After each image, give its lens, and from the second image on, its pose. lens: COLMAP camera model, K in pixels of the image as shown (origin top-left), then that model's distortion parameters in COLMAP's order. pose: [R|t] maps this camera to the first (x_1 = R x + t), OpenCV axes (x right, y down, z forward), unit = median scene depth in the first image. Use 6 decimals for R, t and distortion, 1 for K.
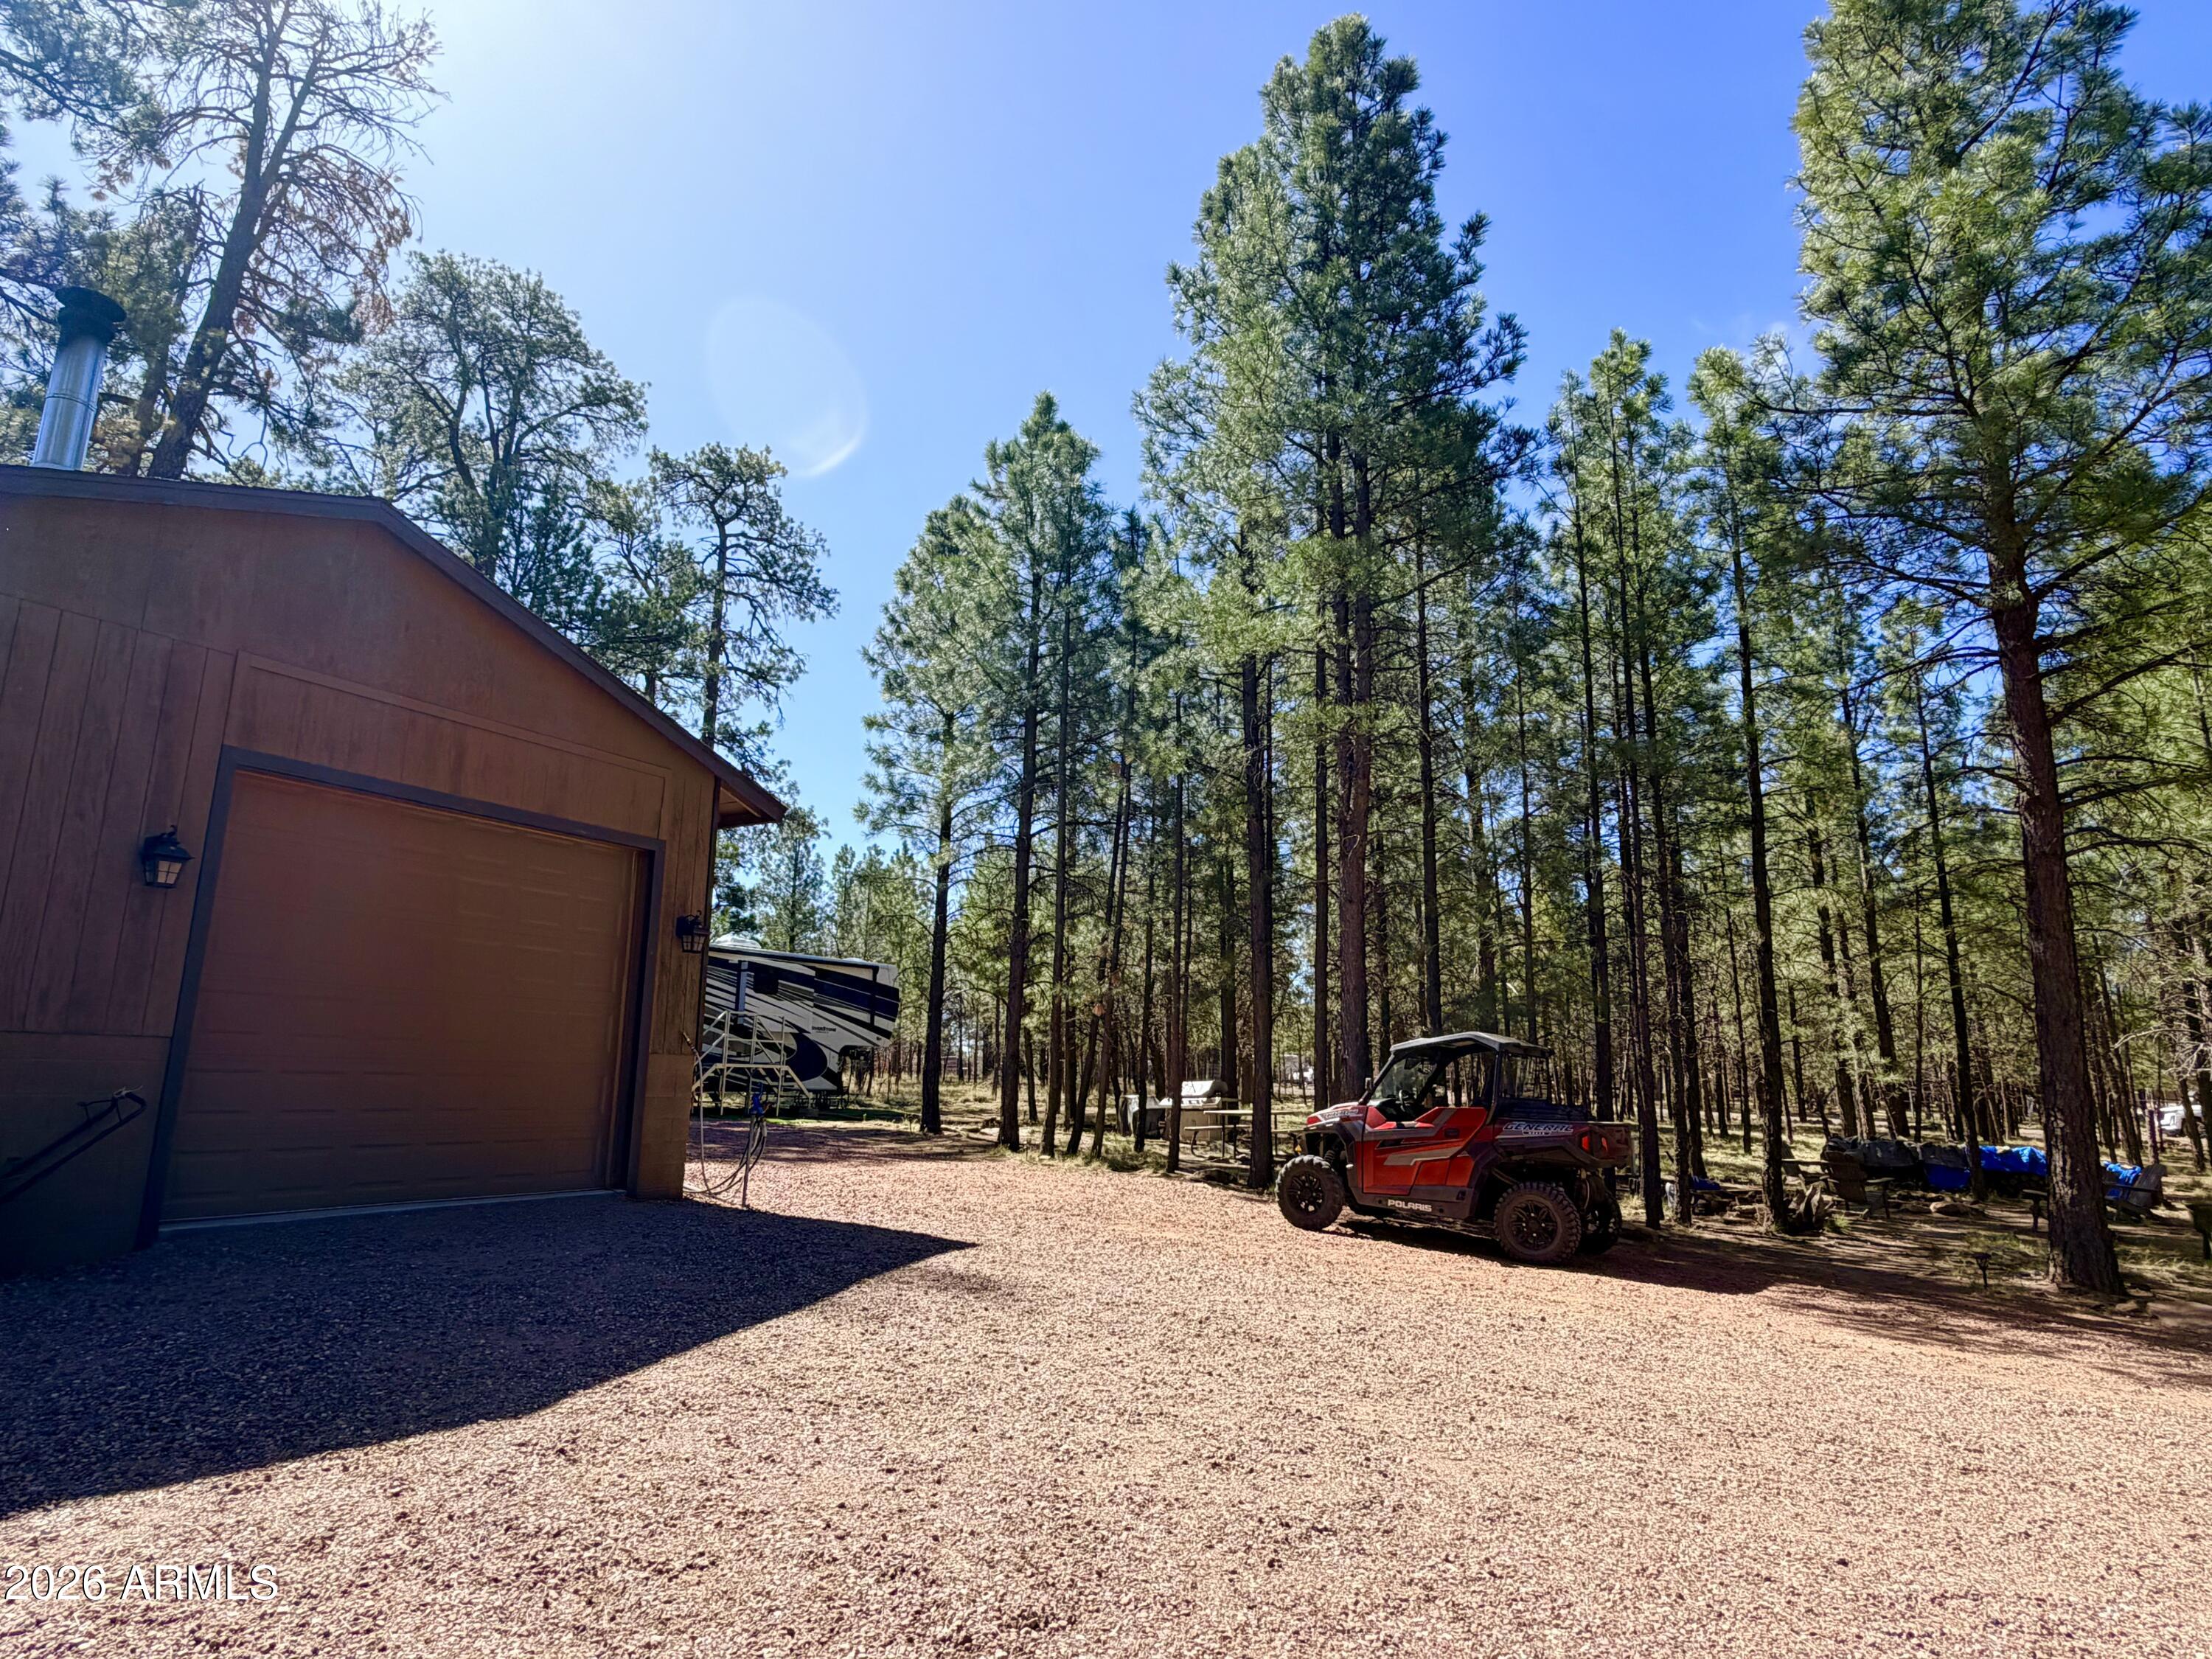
lens RADIAL K [[1236.7, 0, 1101.6], [0, 1236.7, 821.7], [0, 0, 1]] dist [0.001082, 0.000454]
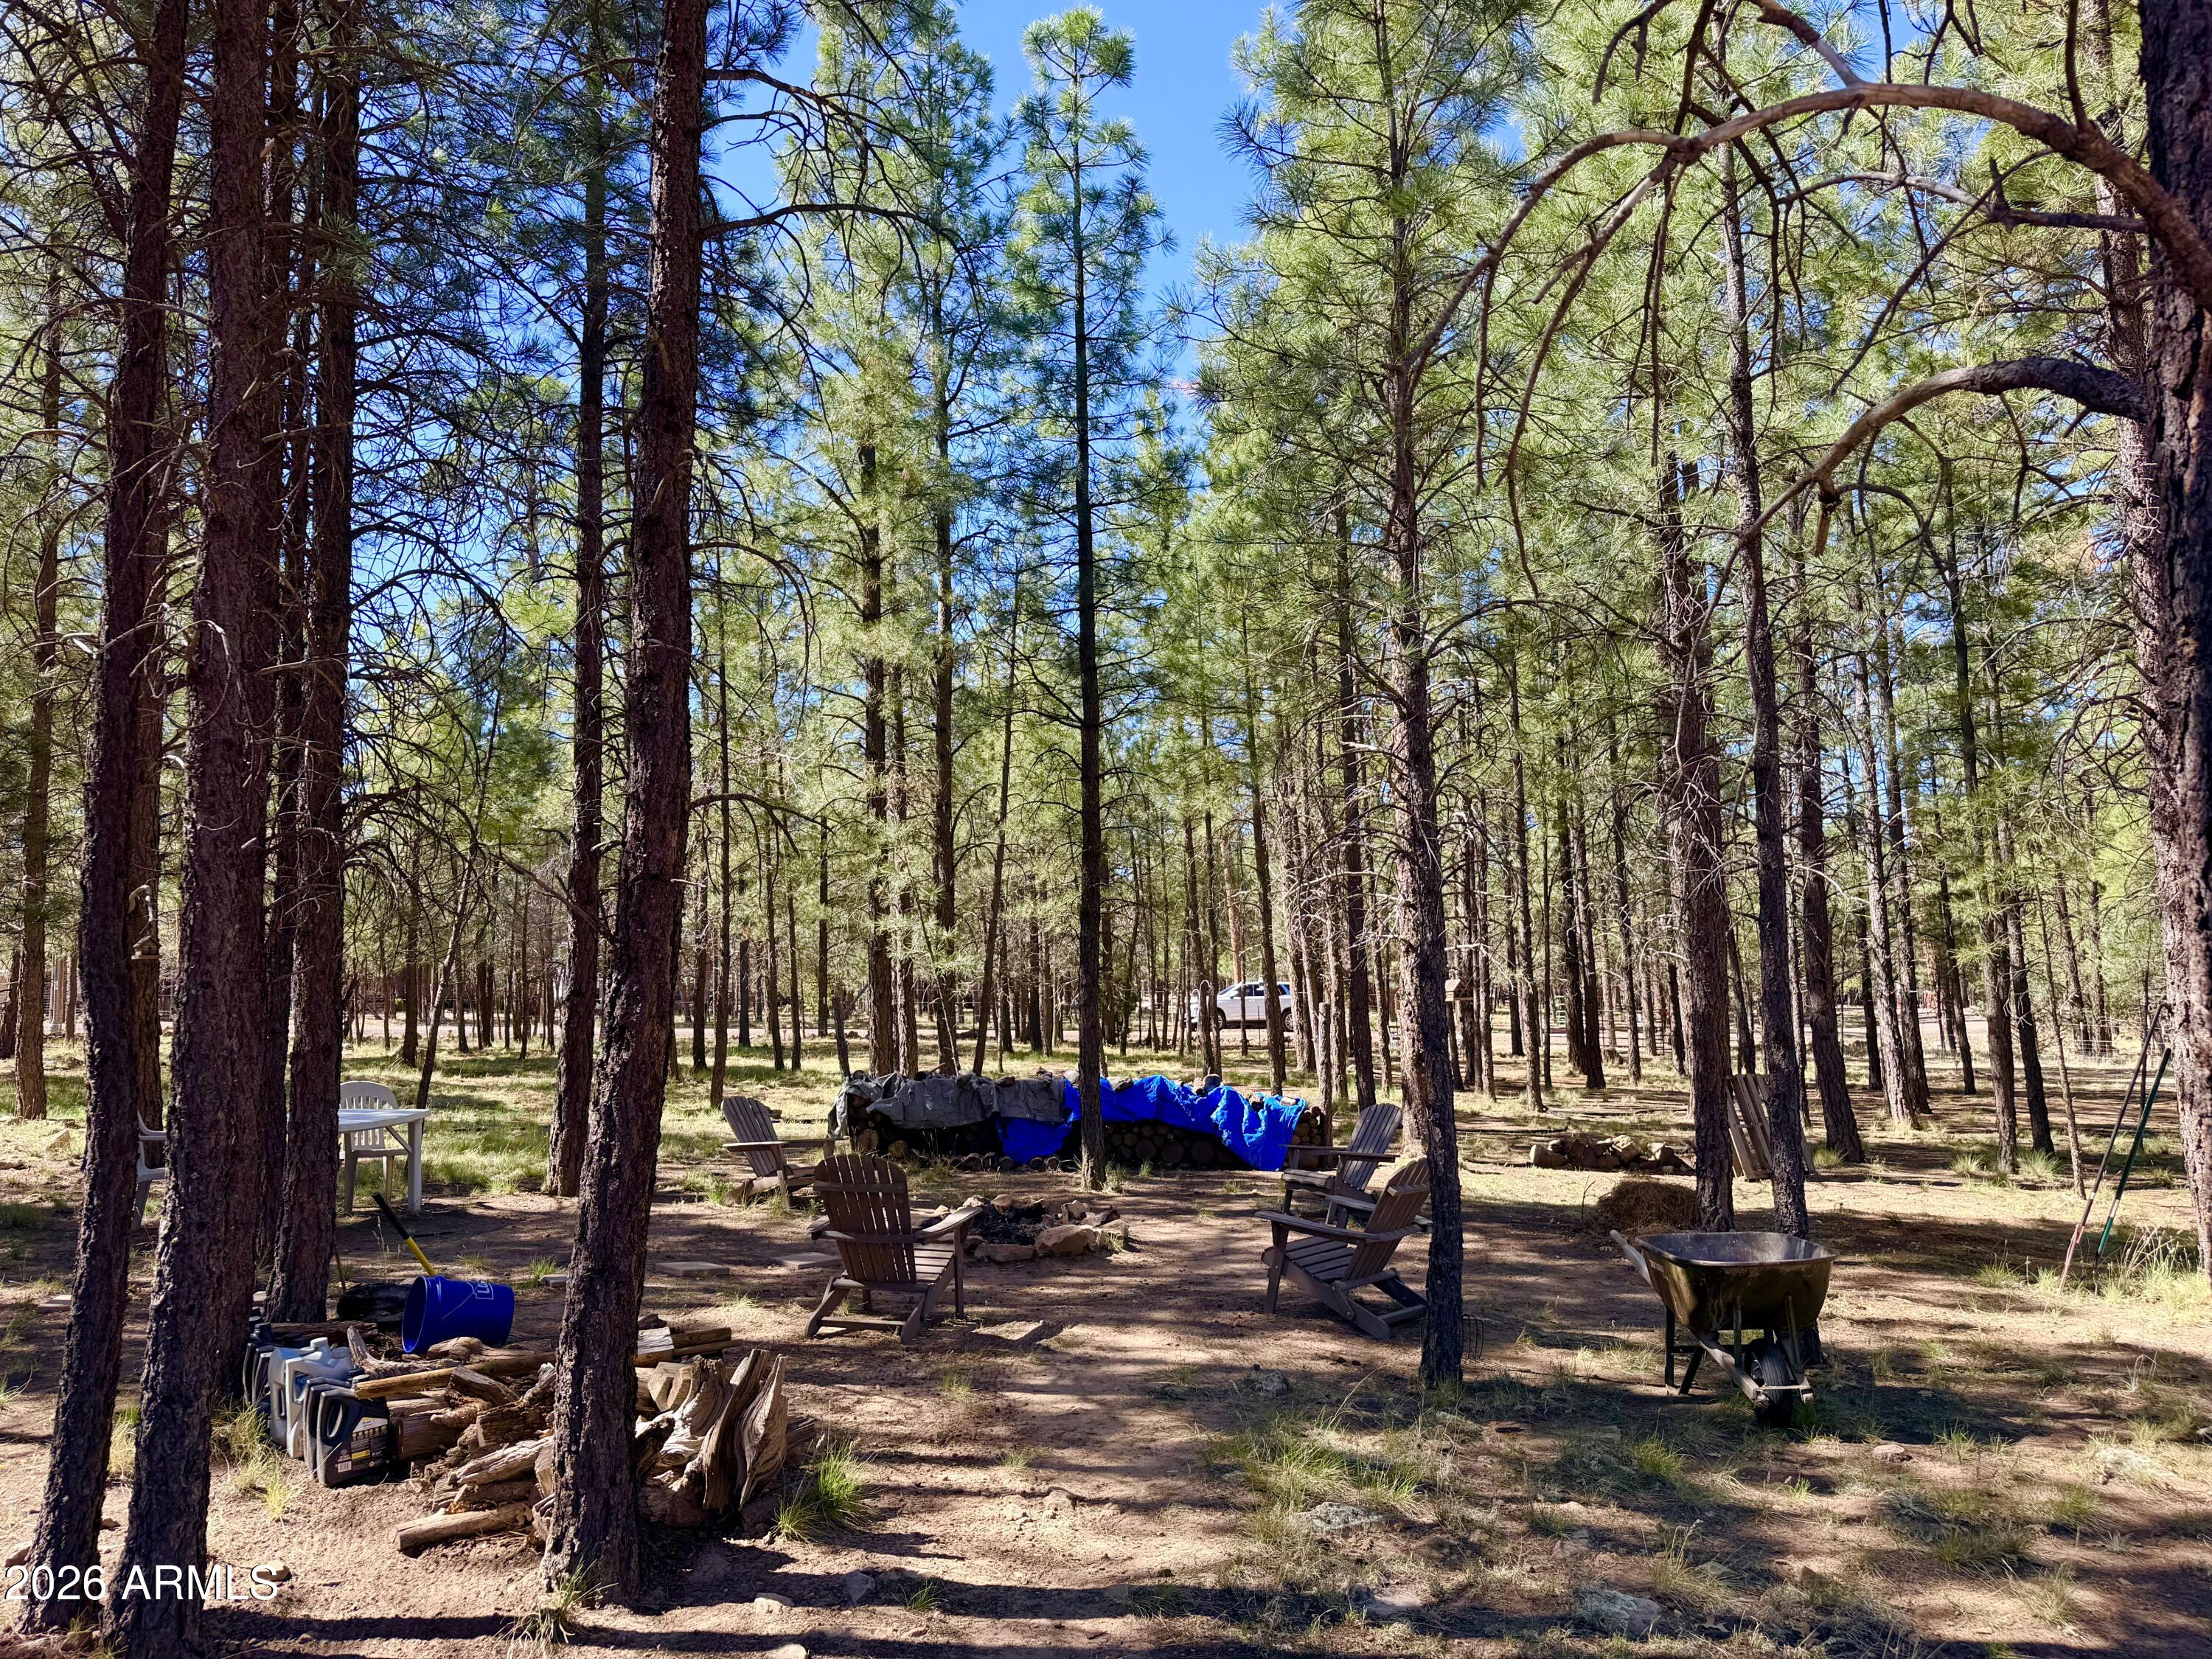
lens RADIAL K [[1573.4, 0, 1111.3], [0, 1573.4, 826.6], [0, 0, 1]] dist [0.022106, -0.010118]
pose [[0.777215, 0.034857, 0.628269, 0.412732], [-0.102248, 0.992190, 0.071441, 0.150089], [-0.620872, -0.119764, 0.774709, 0.697143]]
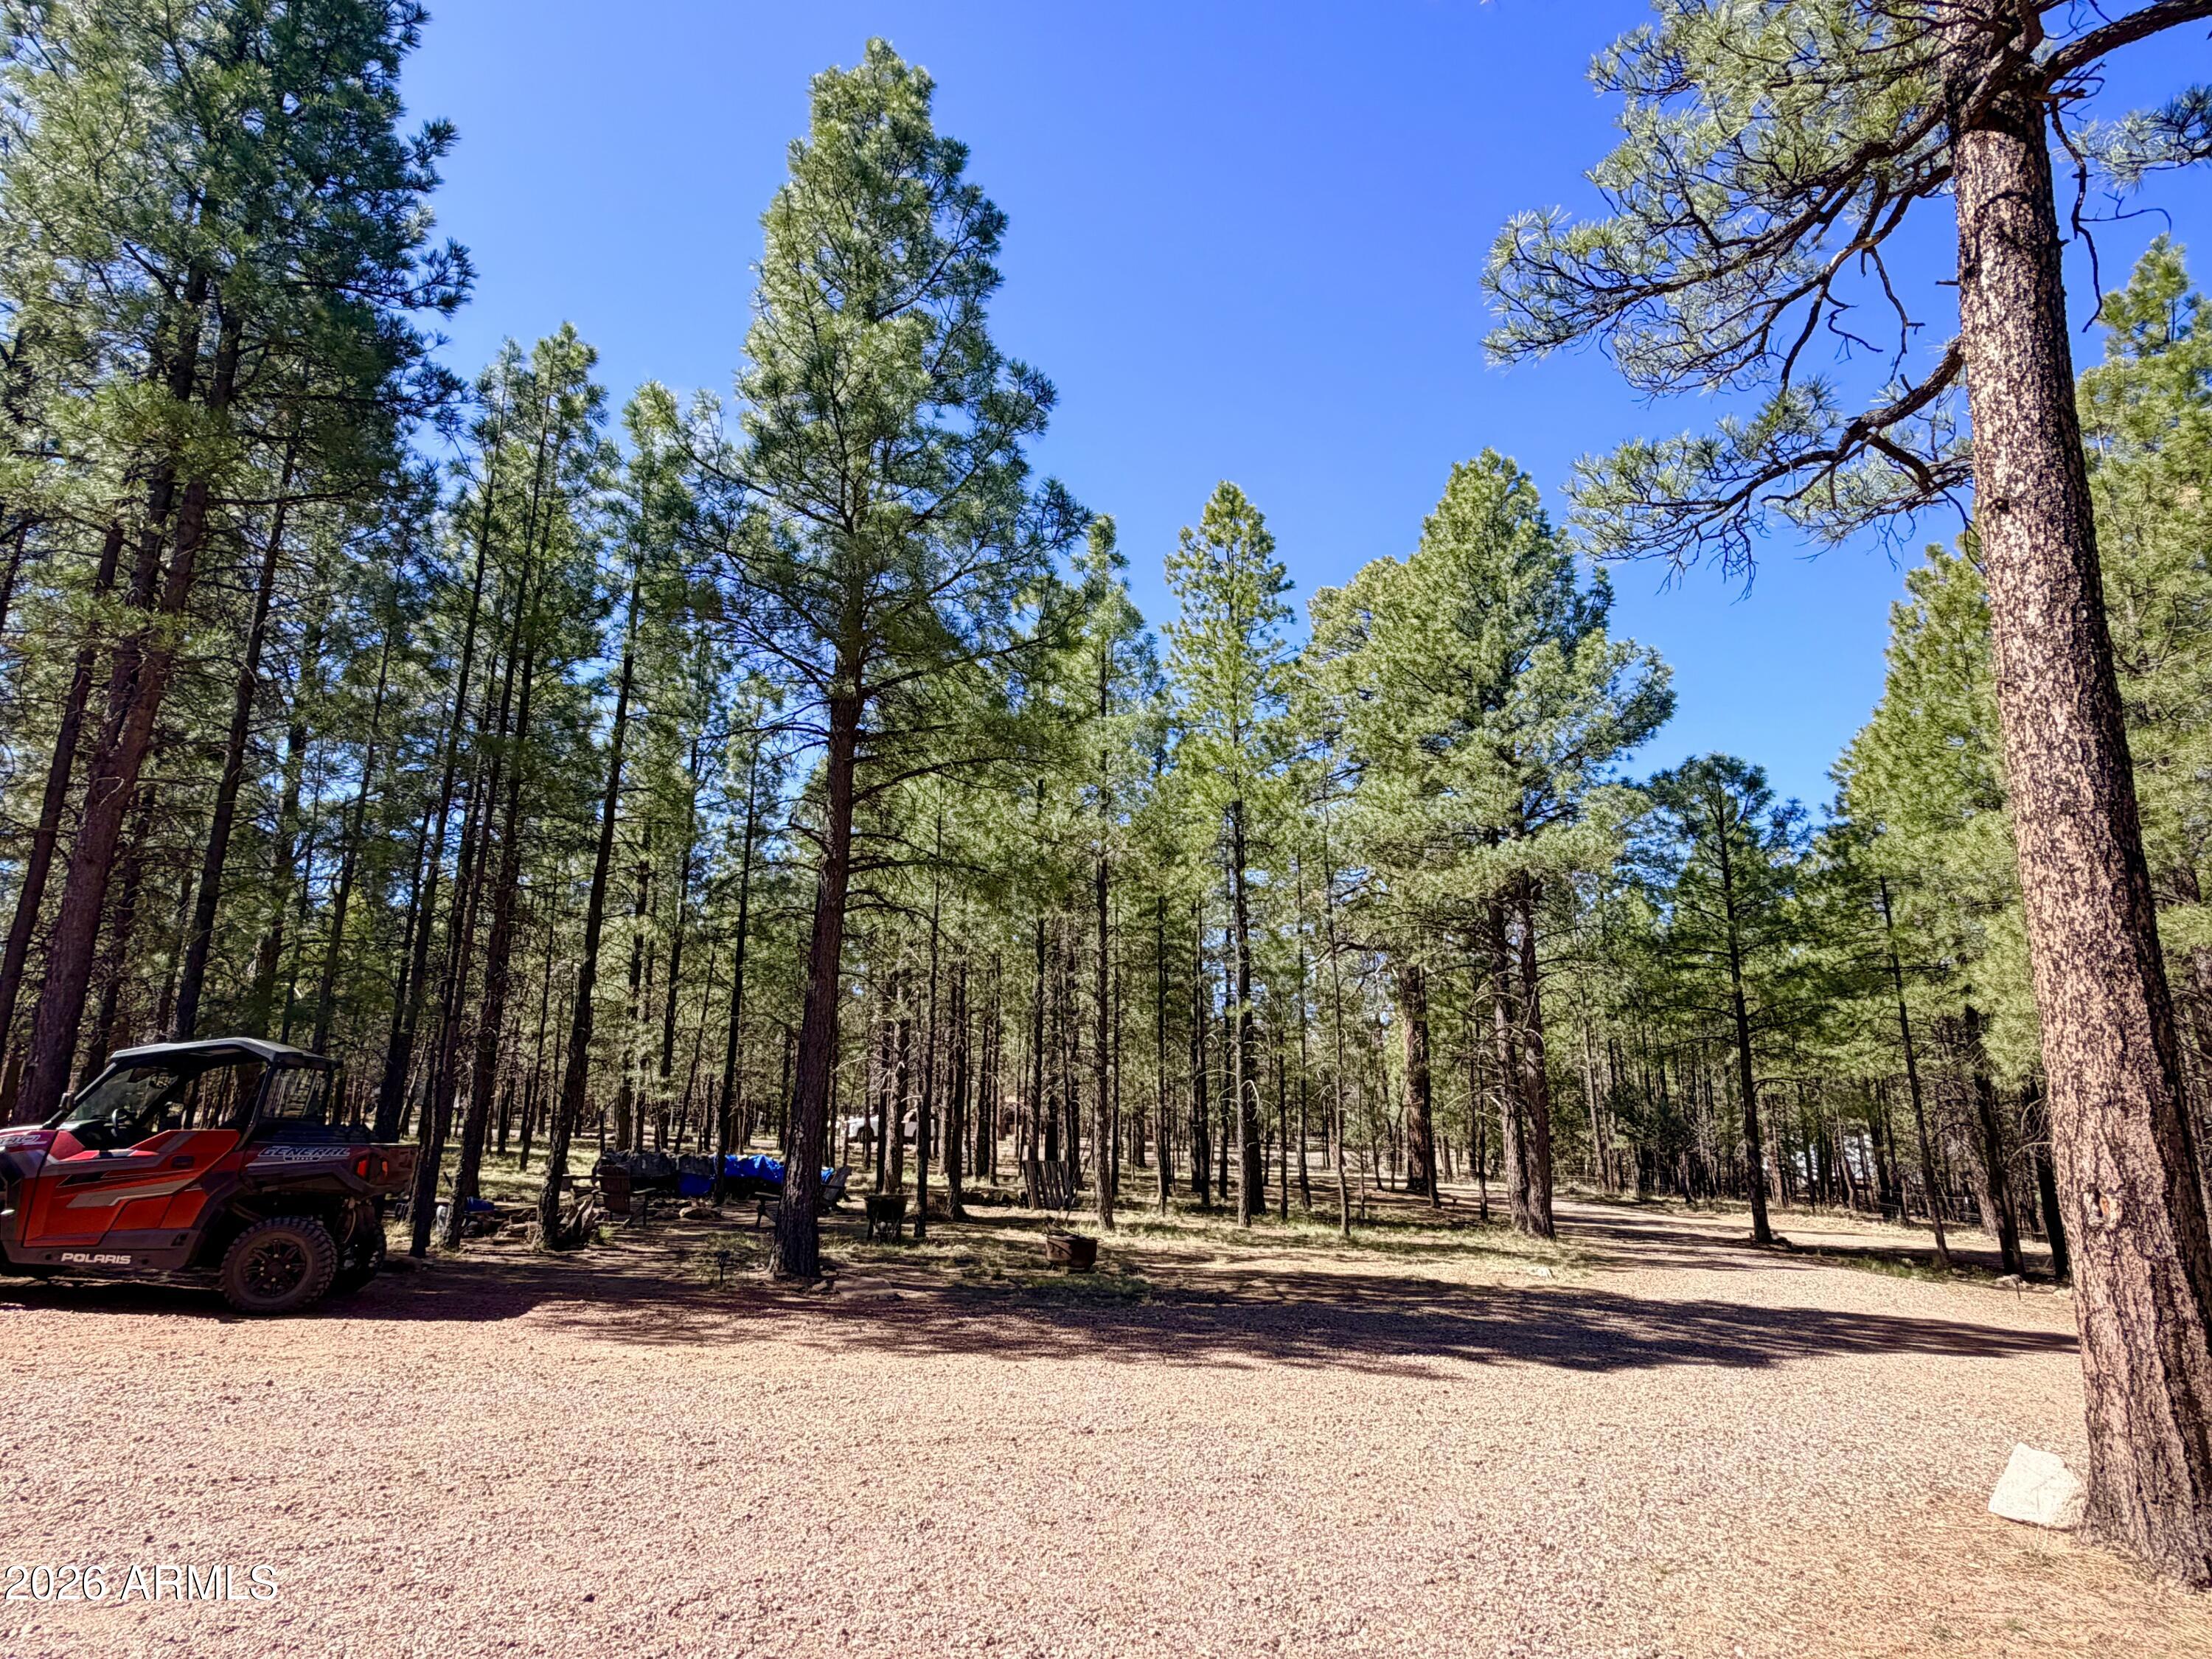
lens RADIAL K [[1236.7, 0, 1105.5], [0, 1236.7, 830.3], [0, 0, 1]] dist [0.001082, 0.000454]
pose [[0.621120, 0.168276, 0.765437, 0.002600], [-0.163495, 0.983009, -0.083439, 0.006795], [-0.766472, -0.073320, 0.638079, 0.033362]]
